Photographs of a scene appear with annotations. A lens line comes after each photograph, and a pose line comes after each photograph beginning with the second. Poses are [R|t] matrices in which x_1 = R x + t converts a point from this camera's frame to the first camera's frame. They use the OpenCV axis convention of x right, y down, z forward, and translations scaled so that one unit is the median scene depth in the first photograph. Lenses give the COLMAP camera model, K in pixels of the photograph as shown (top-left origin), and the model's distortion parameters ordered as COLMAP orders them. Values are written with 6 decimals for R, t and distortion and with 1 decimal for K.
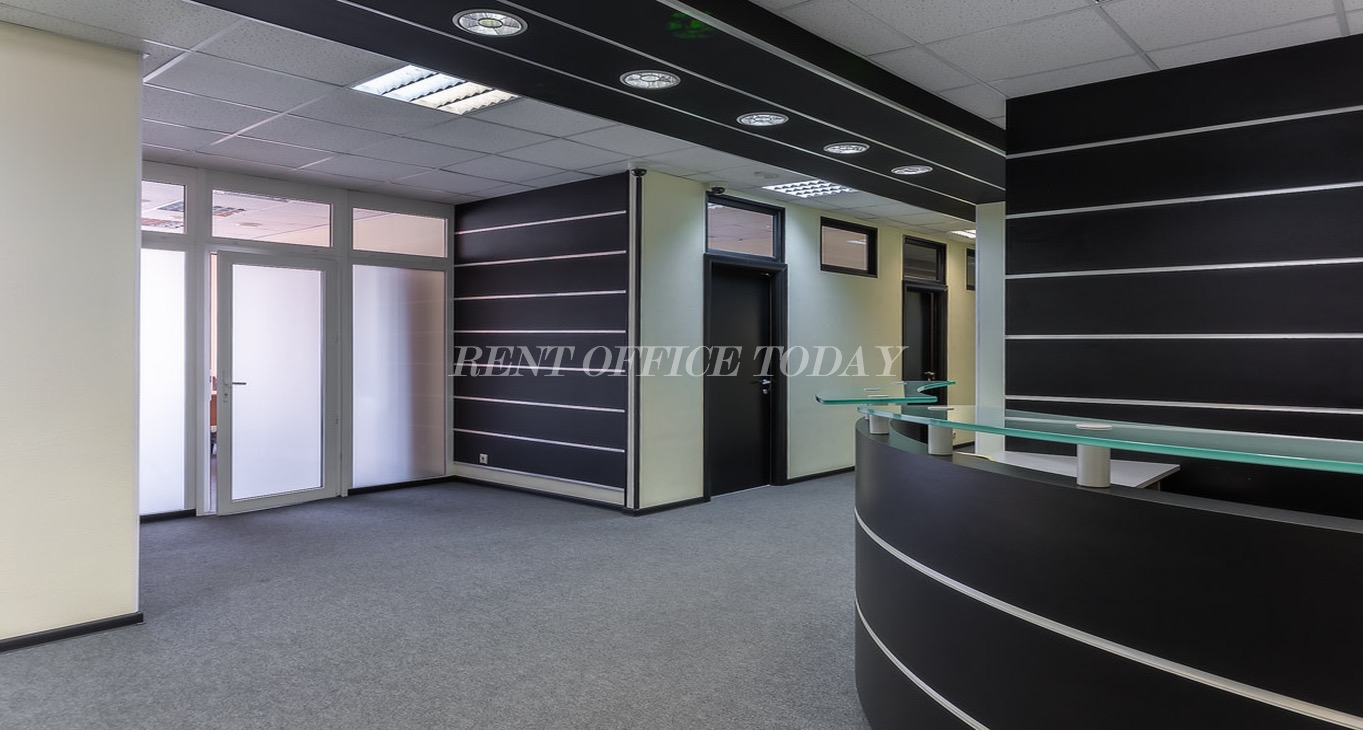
lens RADIAL K [[884.6, 0, 681.5], [0, 884.6, 365.0], [0, 0, 1]] dist [0.001088, -0.000747]
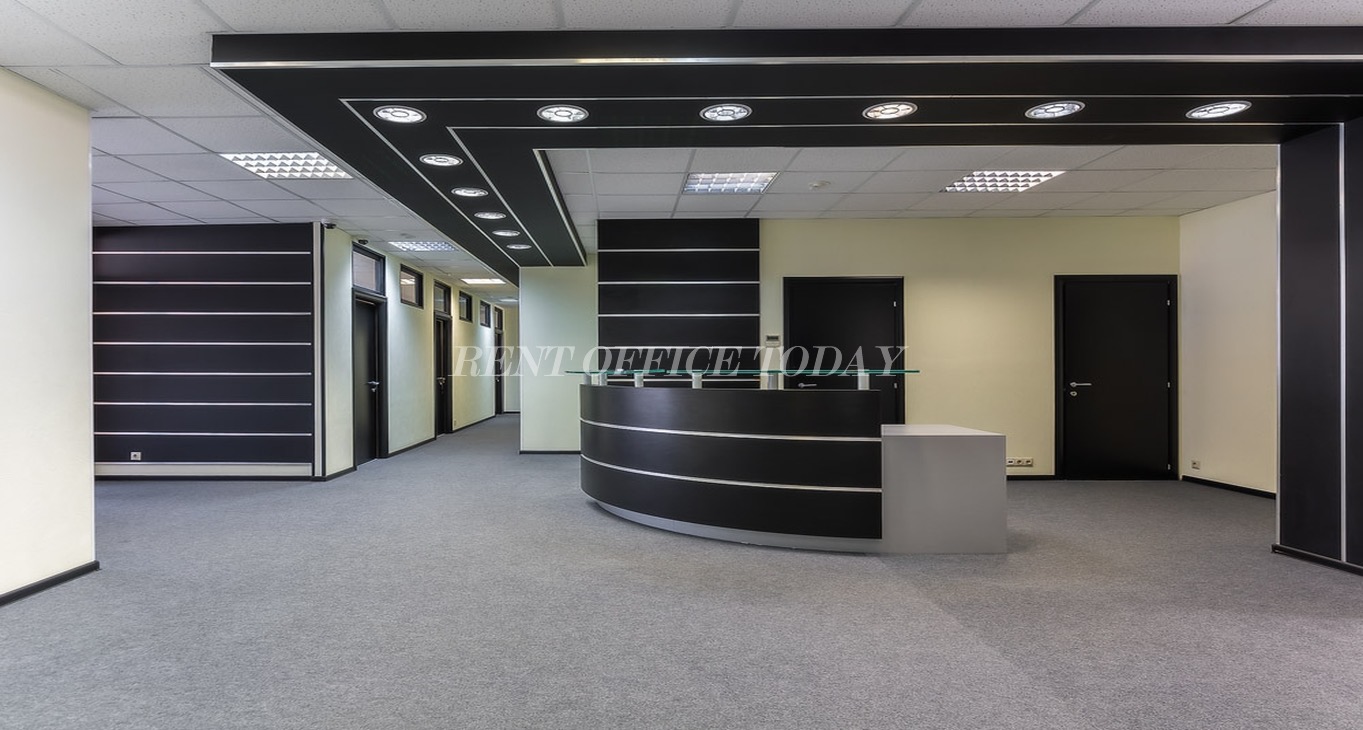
lens RADIAL K [[753.8, 0, 681.5], [0, 753.8, 365.0], [0, 0, 1]] dist [-0.001411, -0.000358]
pose [[0.718749, -0.007337, 0.695231, -0.418262], [0.024501, 0.999591, -0.014781, 0.023195], [-0.694838, 0.027657, 0.718634, -0.181672]]
